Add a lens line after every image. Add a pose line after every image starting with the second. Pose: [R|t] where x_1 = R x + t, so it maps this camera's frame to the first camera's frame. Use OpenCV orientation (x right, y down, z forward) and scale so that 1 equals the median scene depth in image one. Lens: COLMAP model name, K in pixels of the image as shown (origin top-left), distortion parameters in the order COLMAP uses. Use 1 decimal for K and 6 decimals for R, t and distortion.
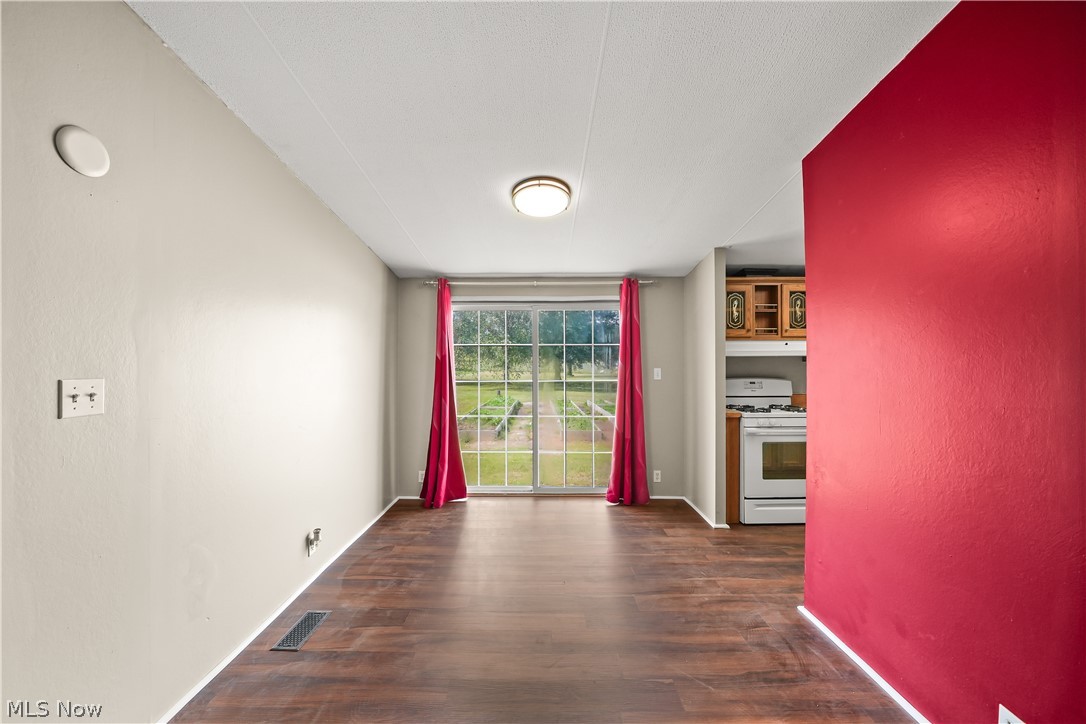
lens RADIAL K [[389.8, 0, 543.0], [0, 389.8, 362.0], [0, 0, 1]] dist [-0.023936, -0.000020]
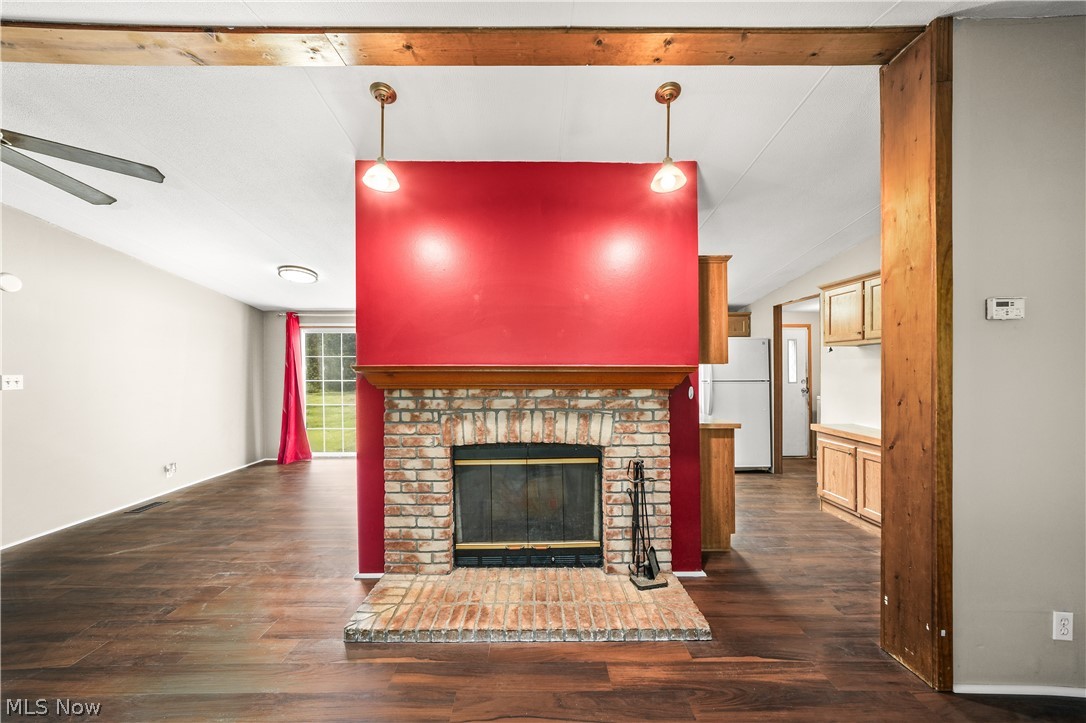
lens RADIAL K [[379.7, 0, 534.9], [0, 379.7, 365.9], [0, 0, 1]] dist [0.000273, 0.000099]
pose [[0.999981, -0.005781, 0.002089, 0.717145], [0.005775, 0.999979, 0.002868, -0.006329], [-0.002106, -0.002856, 0.999994, -0.499895]]
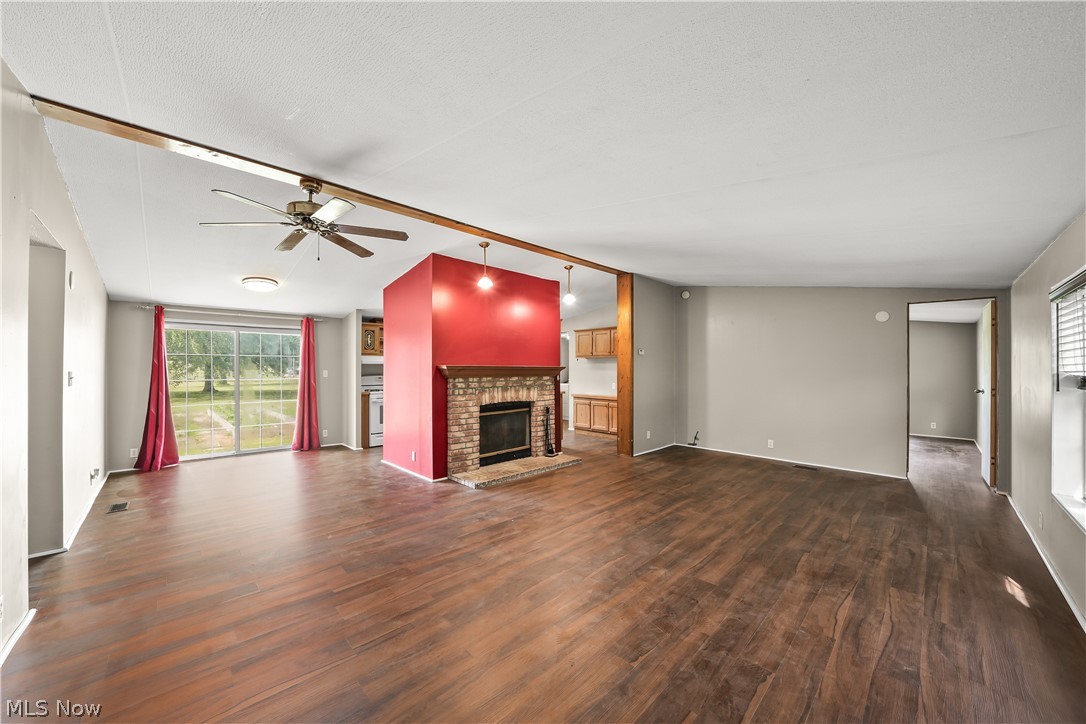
lens RADIAL K [[380.5, 0, 543.0], [0, 380.5, 362.0], [0, 0, 1]] dist [-0.040599, -0.000007]
pose [[0.718959, 0.007737, 0.695009, -0.184449], [-0.001565, 0.999954, -0.009513, -0.006410], [-0.695050, 0.005752, 0.718938, -0.946734]]
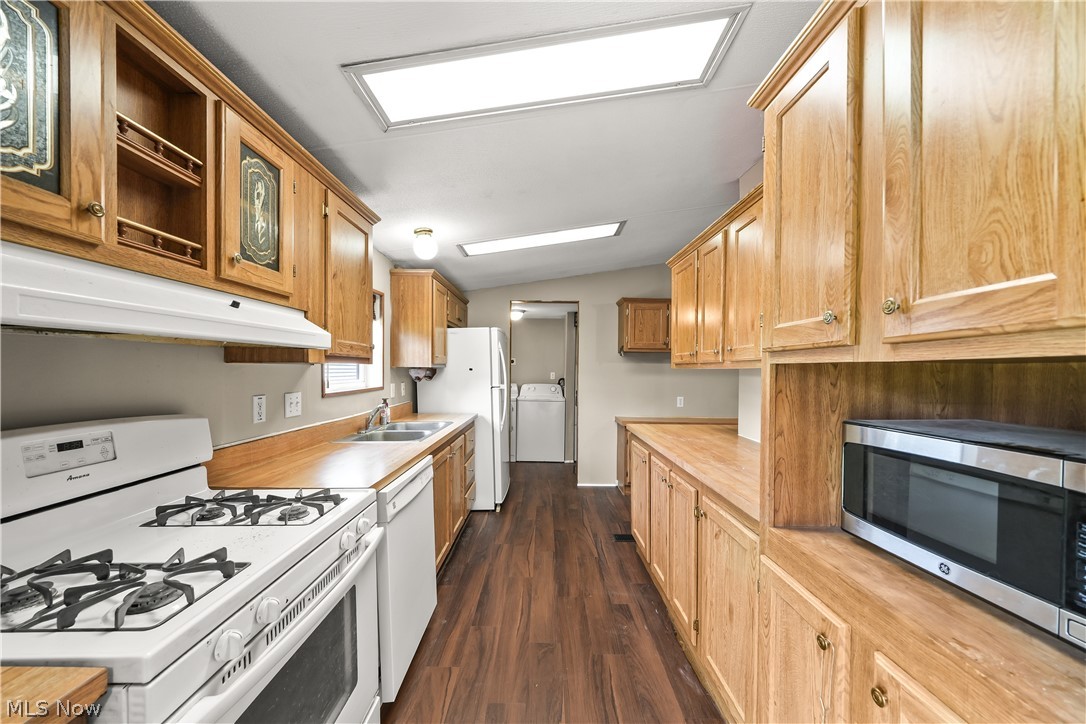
lens RADIAL K [[387.8, 0, 544.2], [0, 387.8, 372.1], [0, 0, 1]] dist [-0.001365, -0.000038]
pose [[-0.002866, -0.009280, 0.999953, 0.316929], [-0.009614, 0.999911, 0.009253, 0.002319], [-0.999950, -0.009587, -0.002955, 0.747081]]
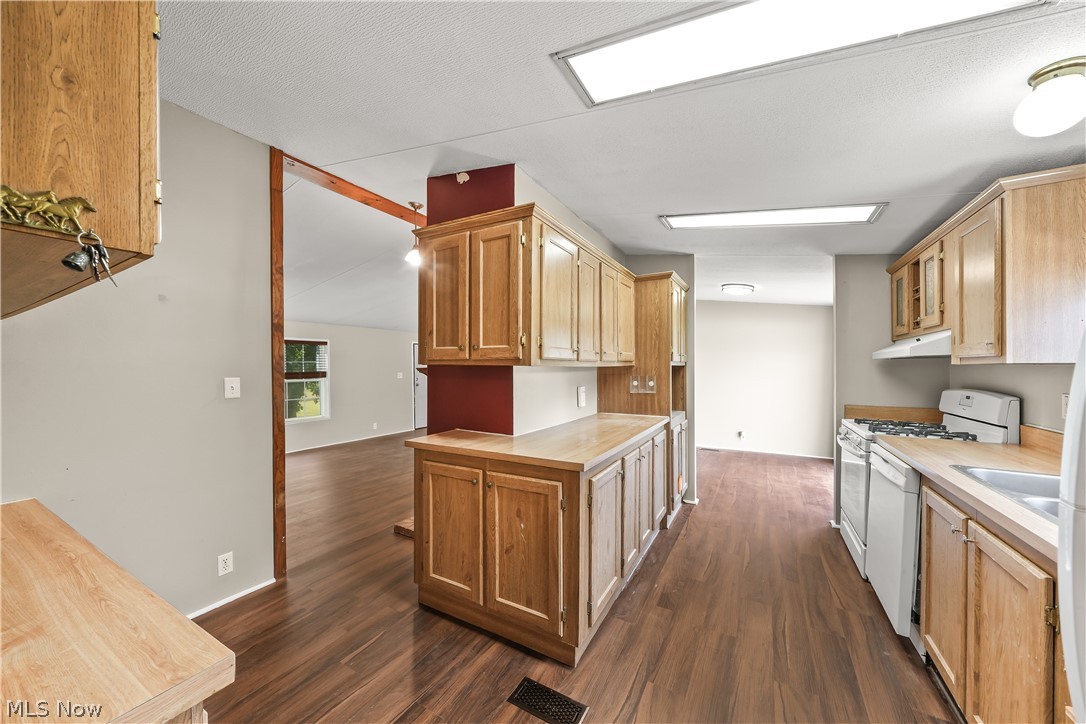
lens RADIAL K [[379.7, 0, 534.9], [0, 379.7, 366.4], [0, 0, 1]] dist [0.000273, 0.000099]
pose [[-0.517120, -0.003413, -0.855906, 1.569415], [0.002941, 0.999979, -0.005764, 0.003783], [0.855908, -0.005498, -0.517099, 0.755214]]
